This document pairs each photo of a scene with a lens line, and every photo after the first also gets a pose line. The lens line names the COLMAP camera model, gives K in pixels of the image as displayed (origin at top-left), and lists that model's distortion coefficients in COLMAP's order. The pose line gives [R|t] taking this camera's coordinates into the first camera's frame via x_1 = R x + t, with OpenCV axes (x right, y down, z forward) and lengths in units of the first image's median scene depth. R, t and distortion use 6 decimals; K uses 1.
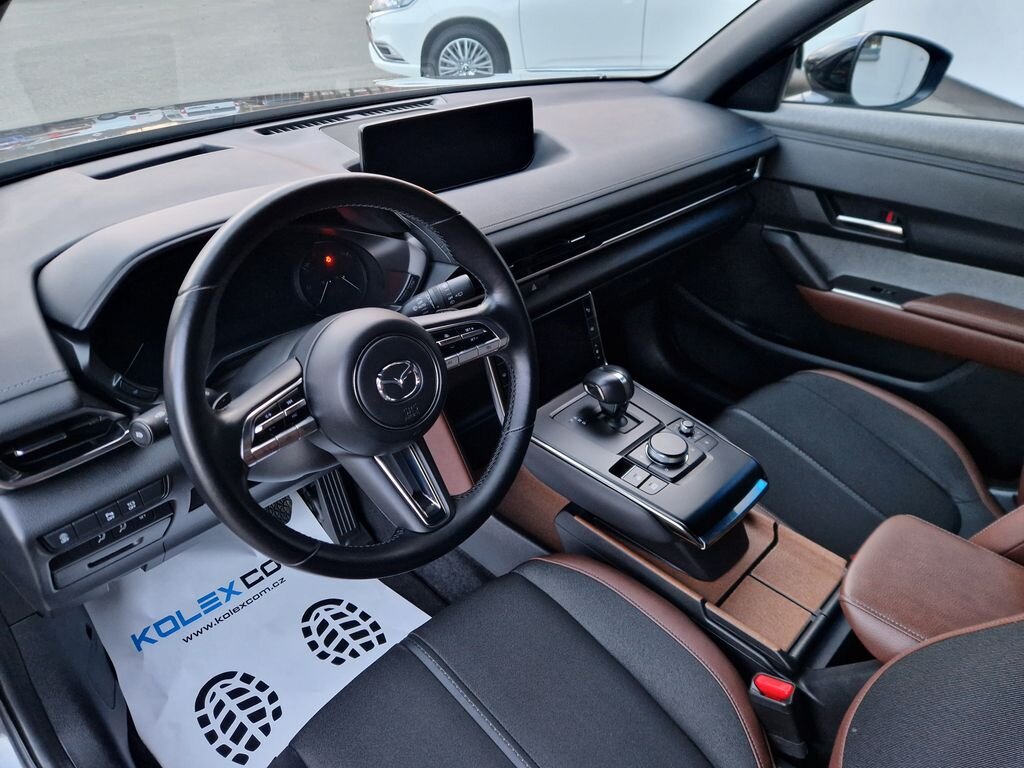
lens RADIAL K [[681.5, 0, 518.2], [0, 681.5, 379.3], [0, 0, 1]] dist [0.068481, -0.064723]
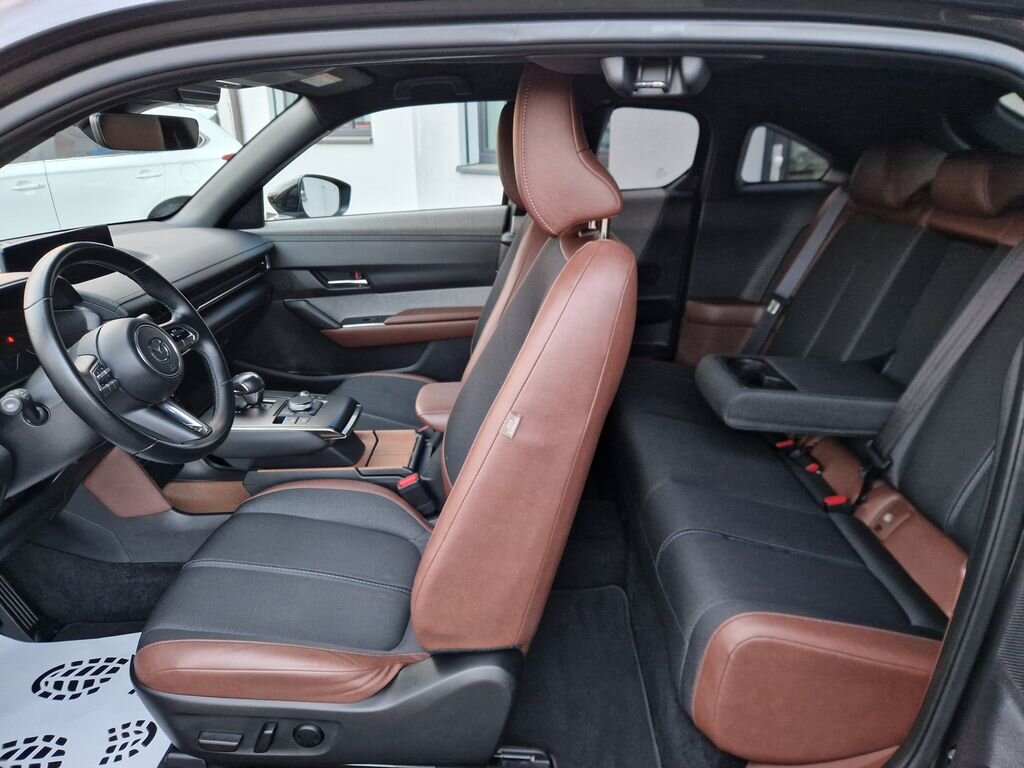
lens RADIAL K [[672.0, 0, 514.5], [0, 672.0, 382.4], [0, 0, 1]] dist [0.072586, -0.066005]
pose [[0.710843, -0.269233, 0.649781, -0.346198], [0.401774, 0.913709, -0.060941, 0.275346], [-0.577303, 0.304384, 0.757675, -0.401606]]
